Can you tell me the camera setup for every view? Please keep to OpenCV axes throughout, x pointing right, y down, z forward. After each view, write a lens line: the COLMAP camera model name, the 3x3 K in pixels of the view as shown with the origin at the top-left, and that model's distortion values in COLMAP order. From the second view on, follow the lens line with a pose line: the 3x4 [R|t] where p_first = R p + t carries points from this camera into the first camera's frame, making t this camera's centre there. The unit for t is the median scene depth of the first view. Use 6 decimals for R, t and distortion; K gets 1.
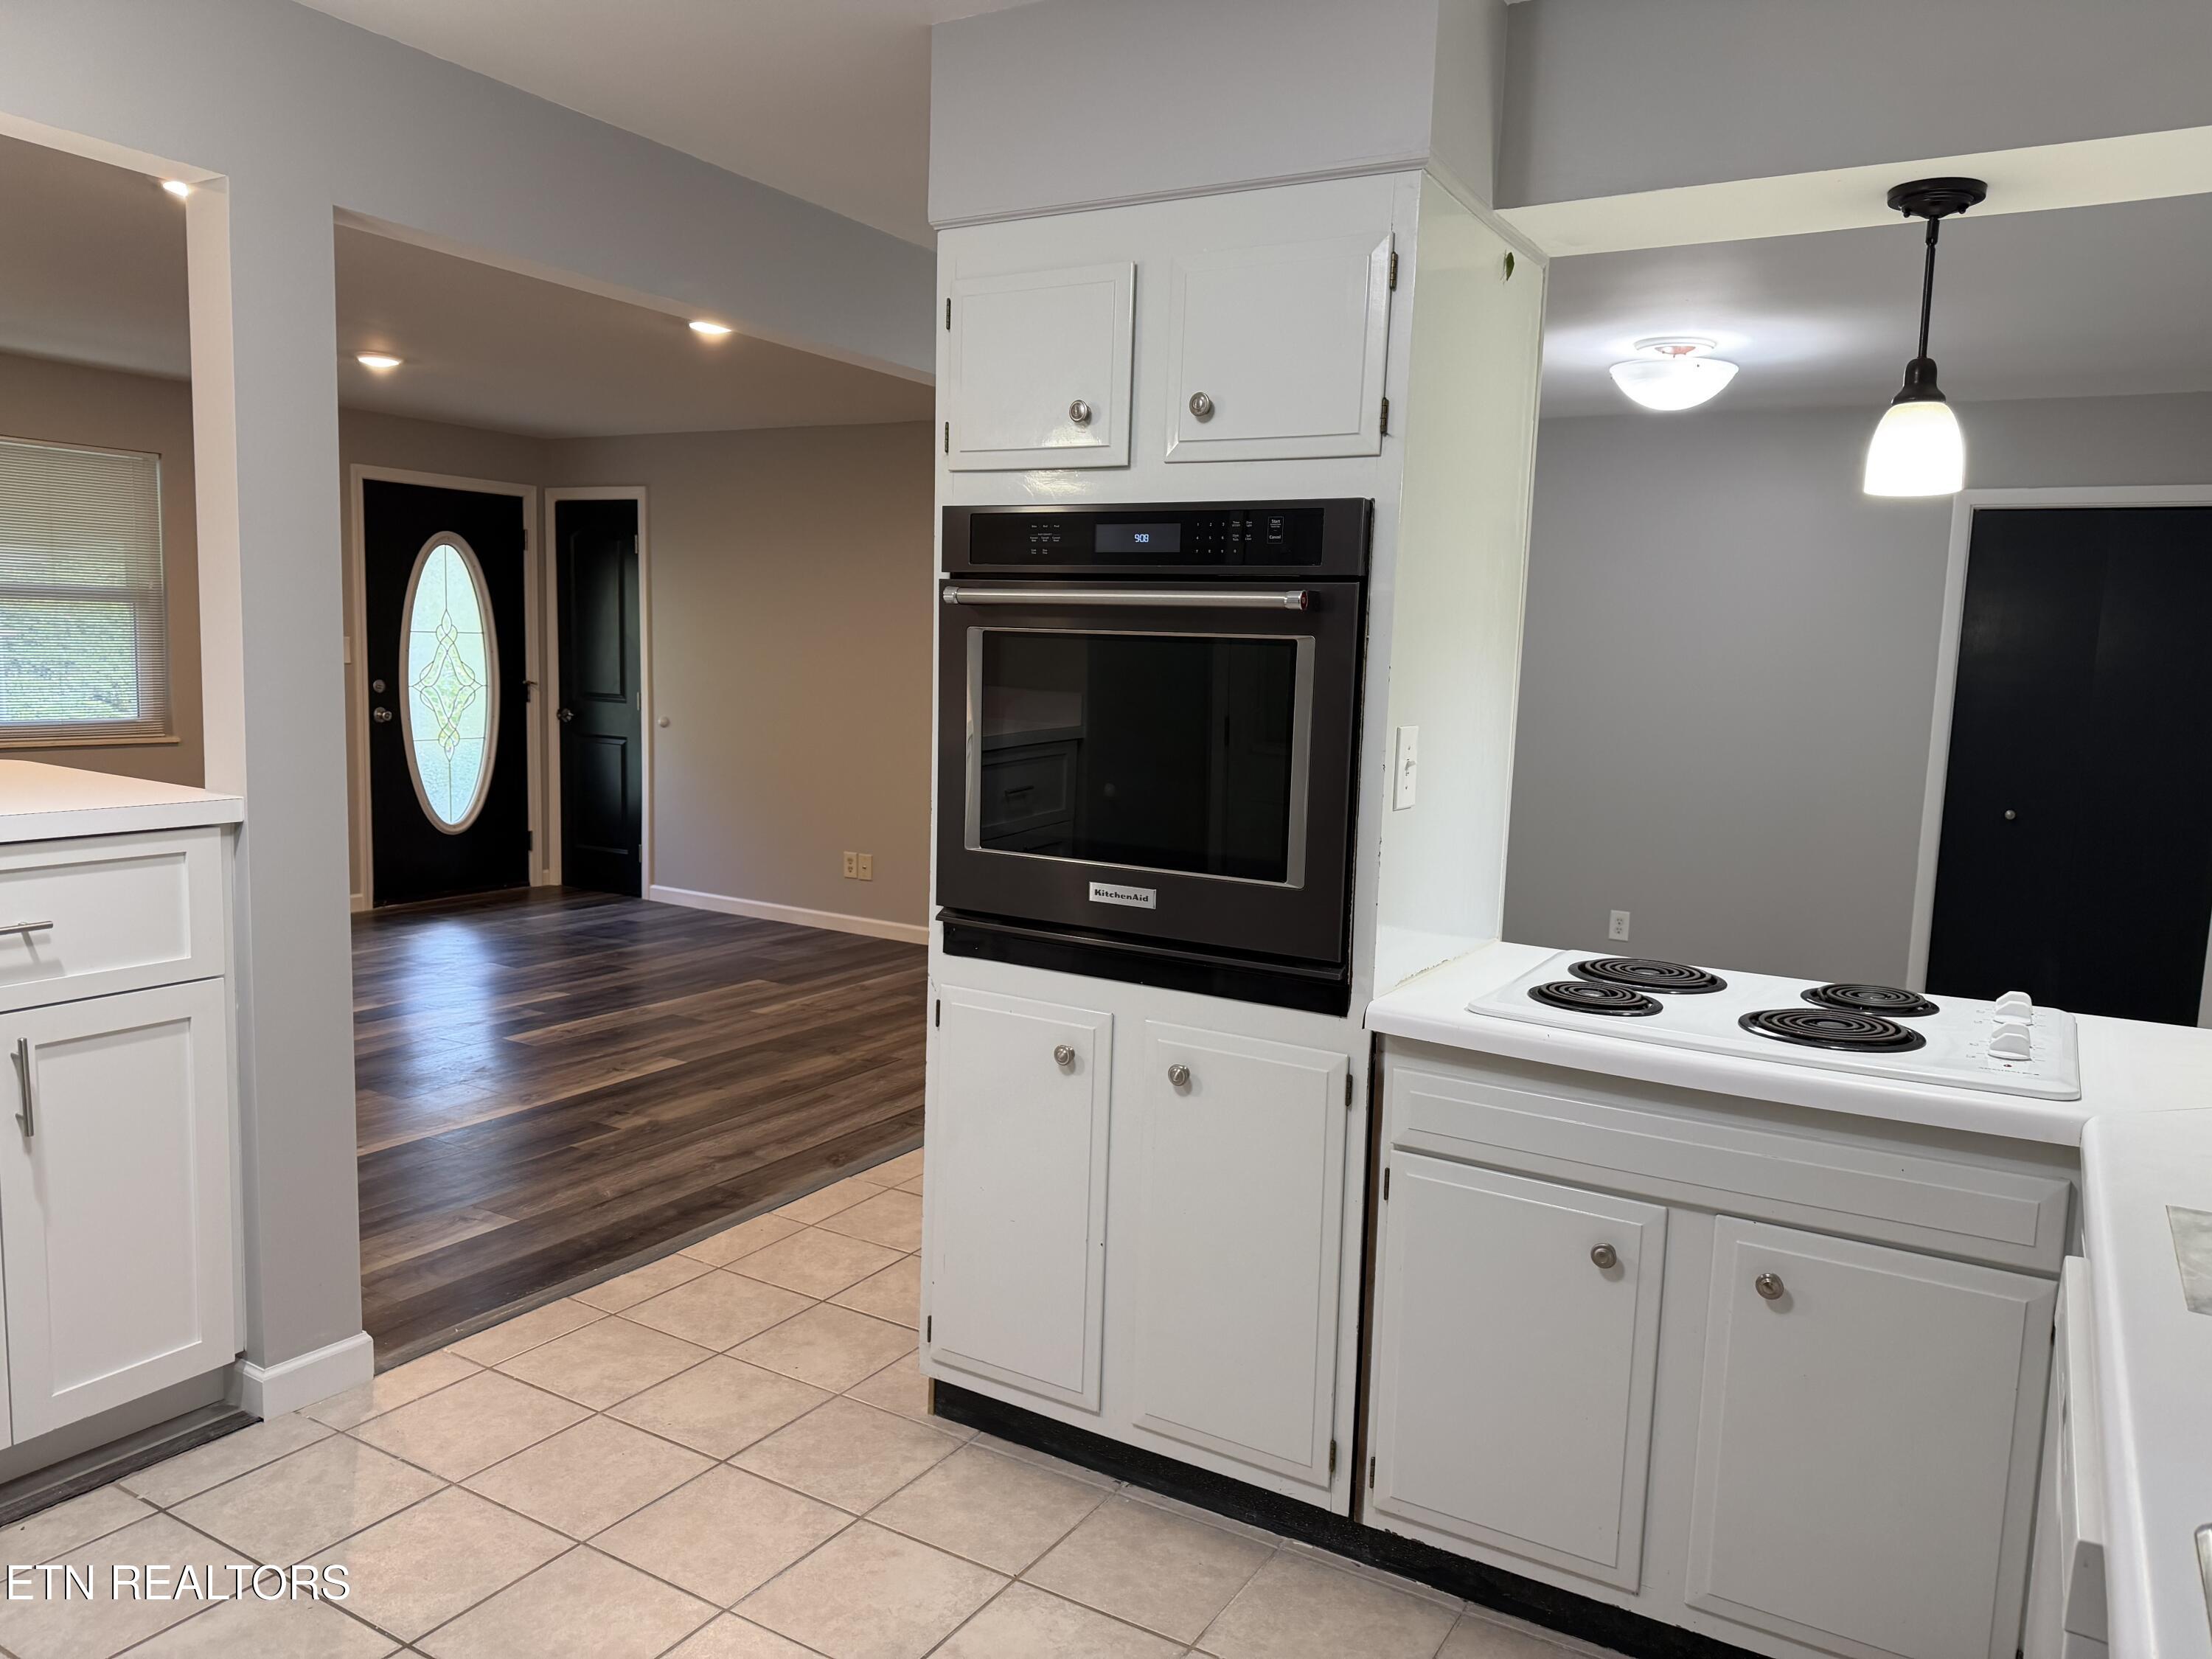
lens RADIAL K [[1556.7, 0, 1145.4], [0, 1556.7, 826.7], [0, 0, 1]] dist [0.063334, -0.083988]
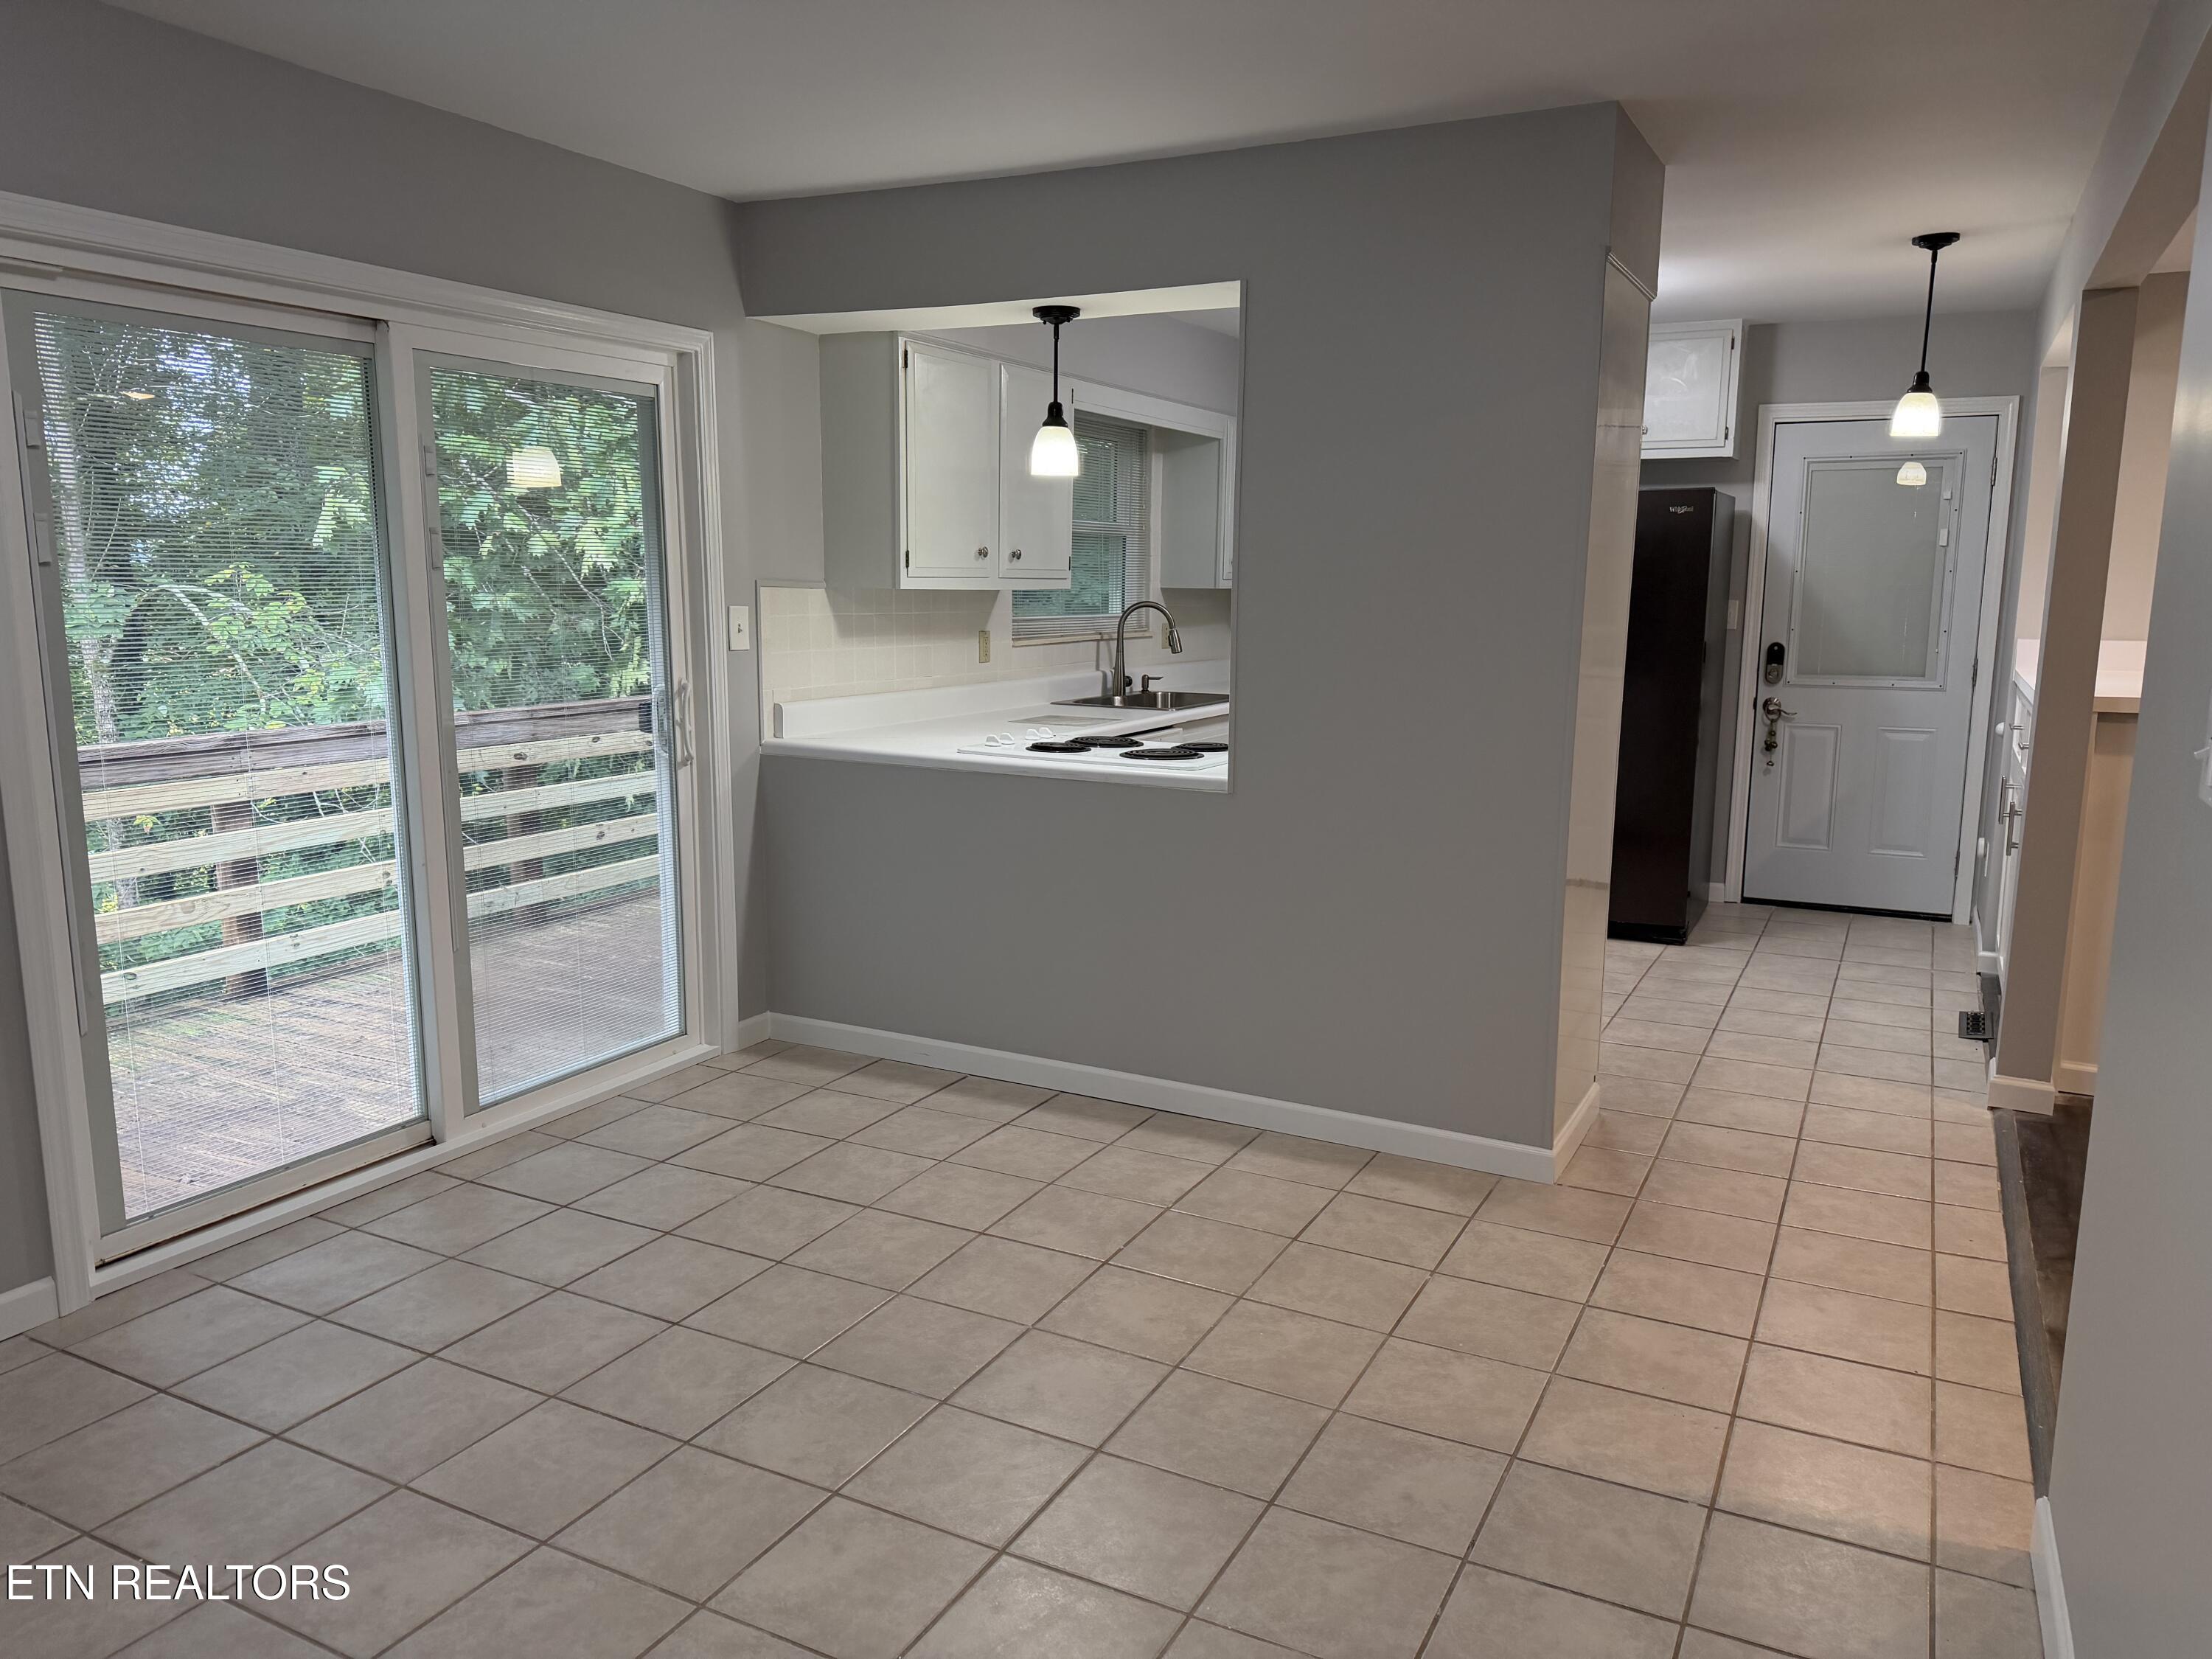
lens RADIAL K [[1556.7, 0, 1112.2], [0, 1556.7, 833.3], [0, 0, 1]] dist [0.063334, -0.083988]
pose [[-0.998287, -0.034452, -0.047290, 0.260253], [-0.046078, 0.961031, 0.272575, -0.167238], [0.036056, 0.274287, -0.960972, 1.540187]]
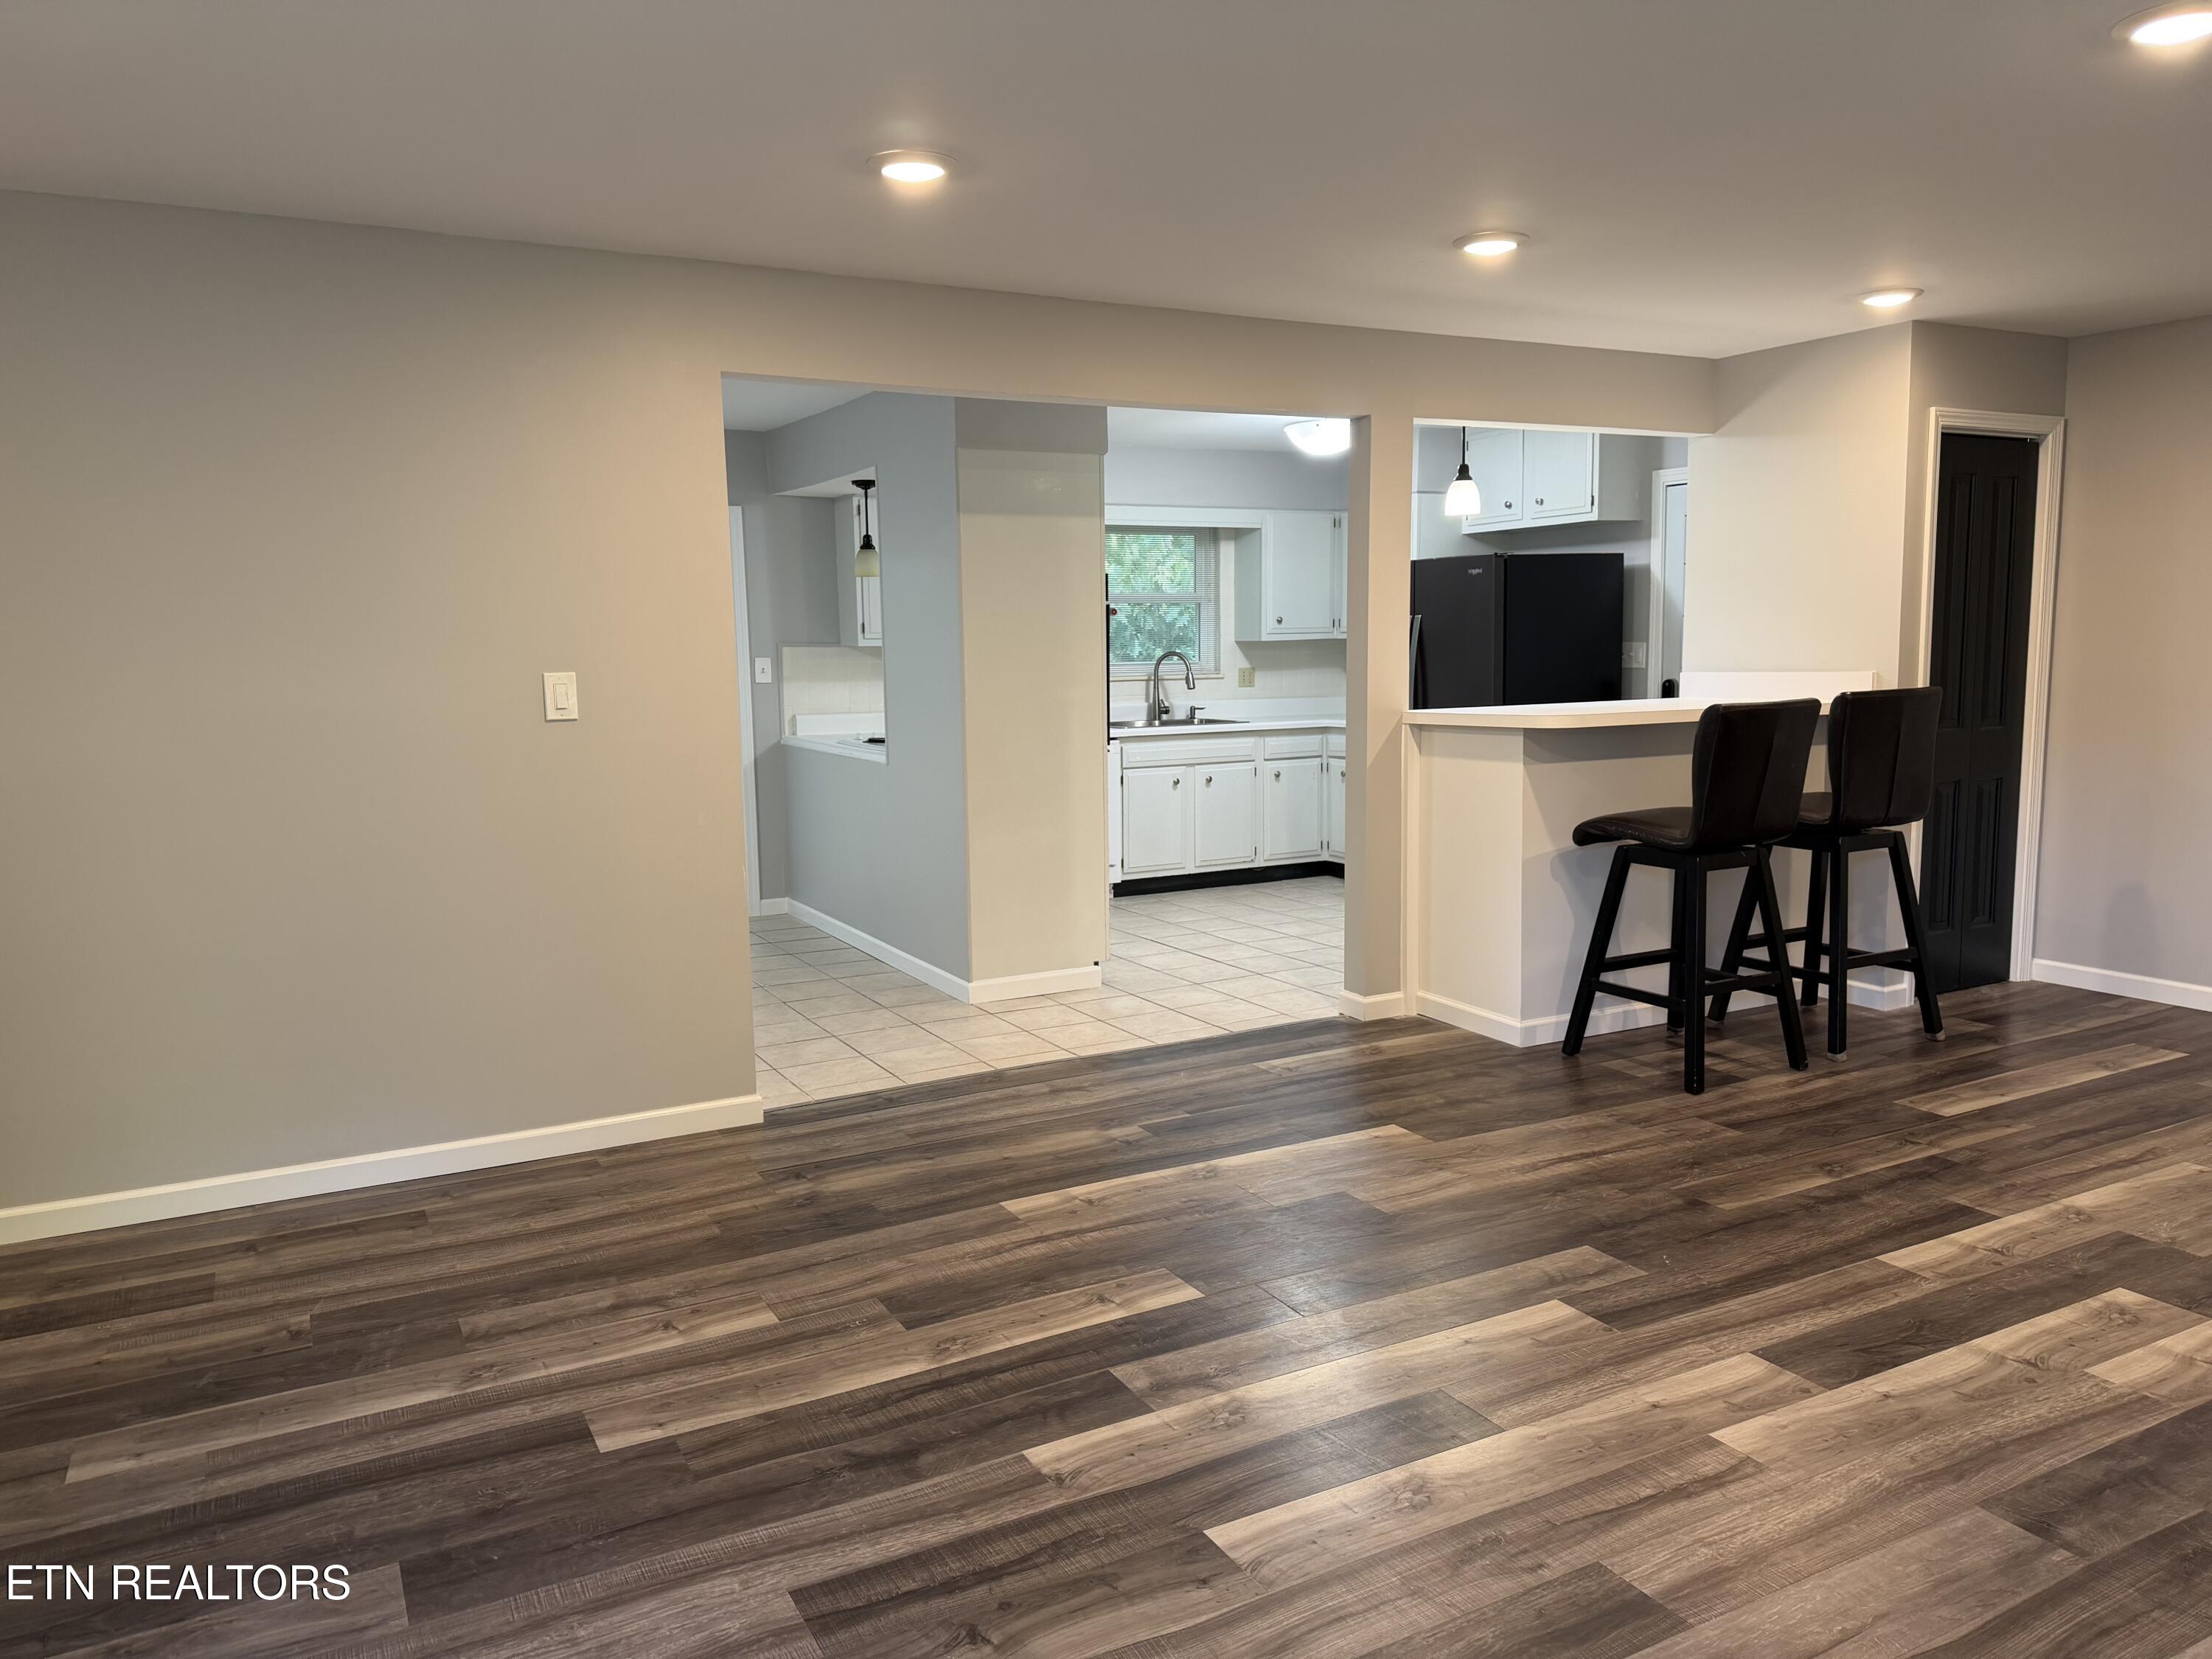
lens RADIAL K [[1556.7, 0, 1110.0], [0, 1556.7, 834.9], [0, 0, 1]] dist [0.063334, -0.083988]
pose [[-0.851374, -0.085029, 0.517622, -0.831511], [0.046479, 0.970666, 0.235898, -0.226831], [-0.522496, 0.224896, -0.822448, 1.814623]]
